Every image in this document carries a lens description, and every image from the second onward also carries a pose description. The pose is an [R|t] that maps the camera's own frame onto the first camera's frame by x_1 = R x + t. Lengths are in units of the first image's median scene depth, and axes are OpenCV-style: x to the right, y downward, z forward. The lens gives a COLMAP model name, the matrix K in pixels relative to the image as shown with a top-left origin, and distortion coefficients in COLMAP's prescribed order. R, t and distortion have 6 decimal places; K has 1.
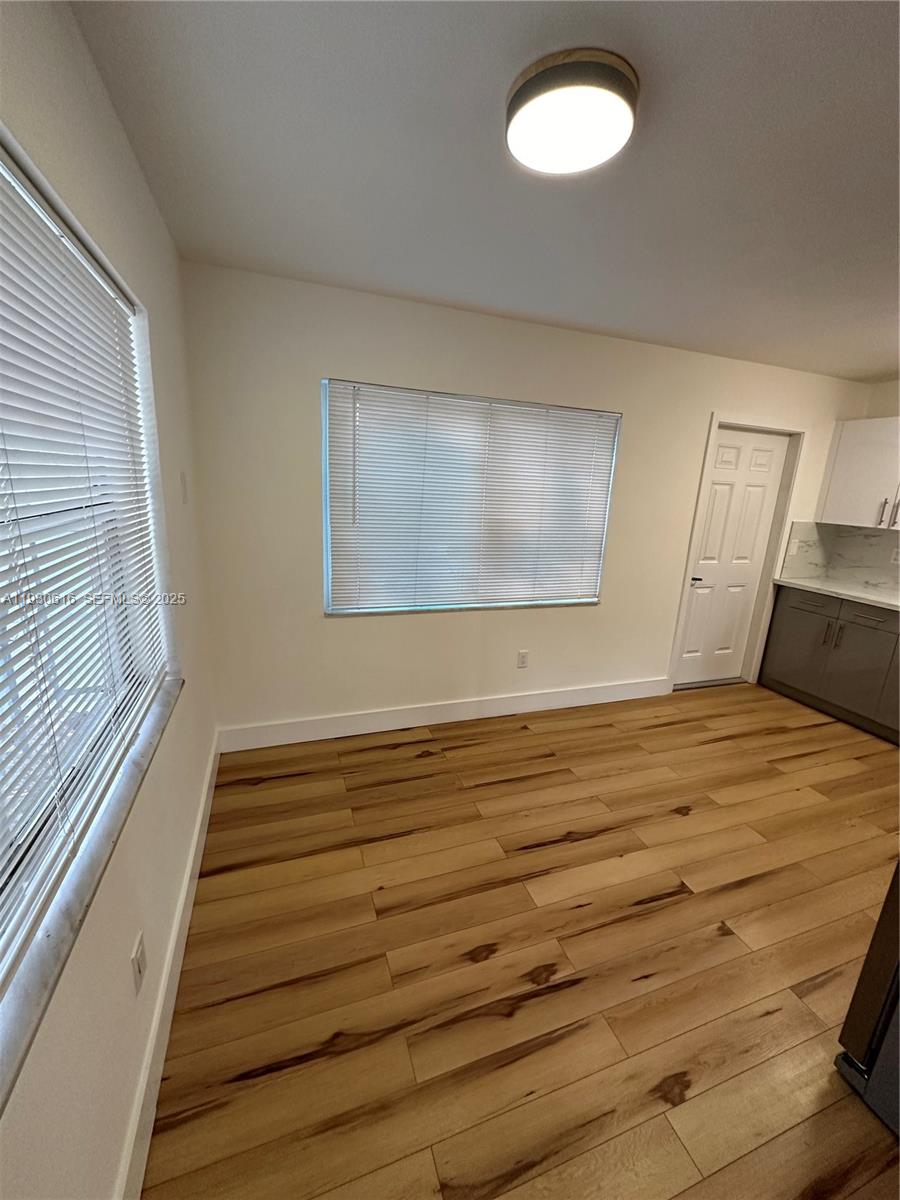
lens RADIAL K [[478.4, 0, 451.1], [0, 478.4, 598.1], [0, 0, 1]] dist [-0.002441, 0.000993]
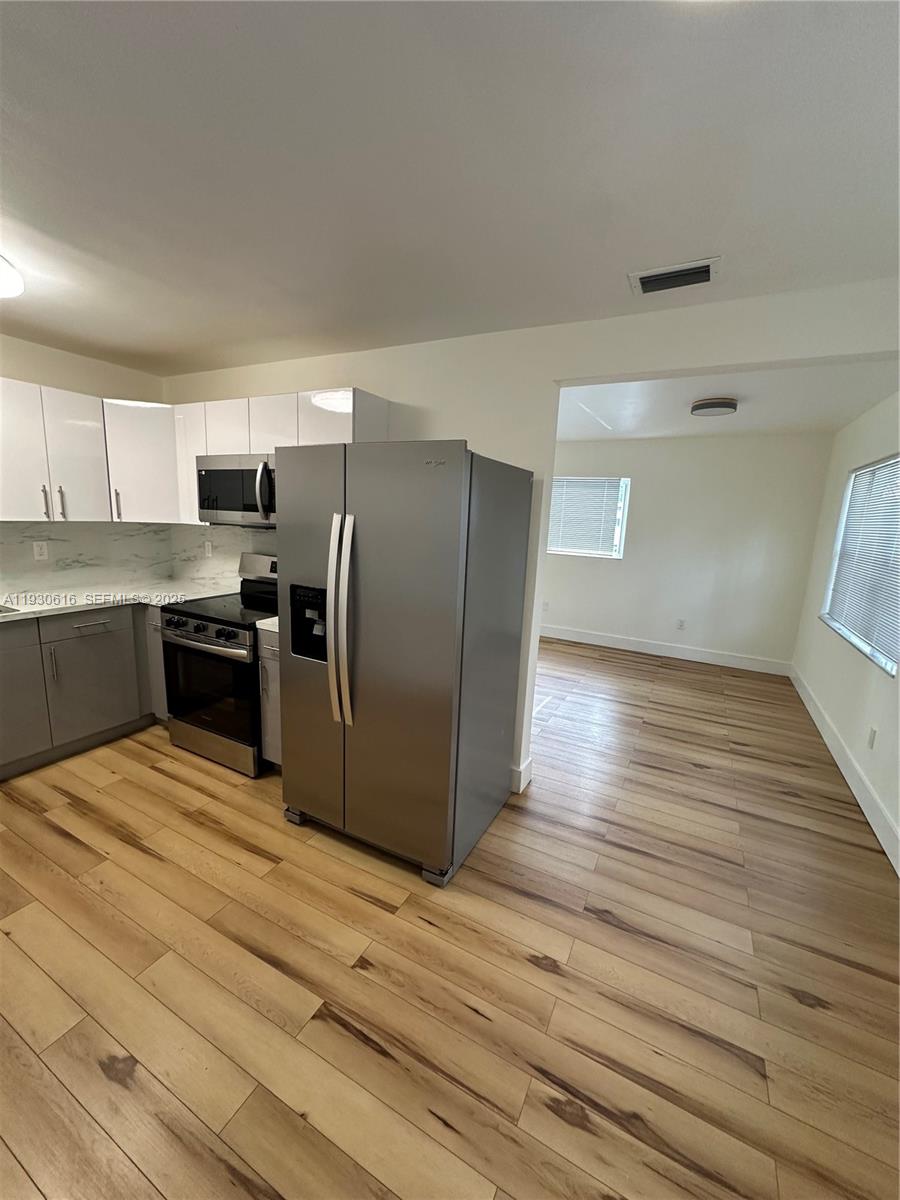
lens RADIAL K [[478.4, 0, 447.8], [0, 478.4, 600.9], [0, 0, 1]] dist [-0.002441, 0.000993]
pose [[-0.668347, -0.213694, 0.712494, -0.033551], [0.098260, 0.924089, 0.369329, -0.178290], [-0.737331, 0.316850, -0.596615, 0.735952]]
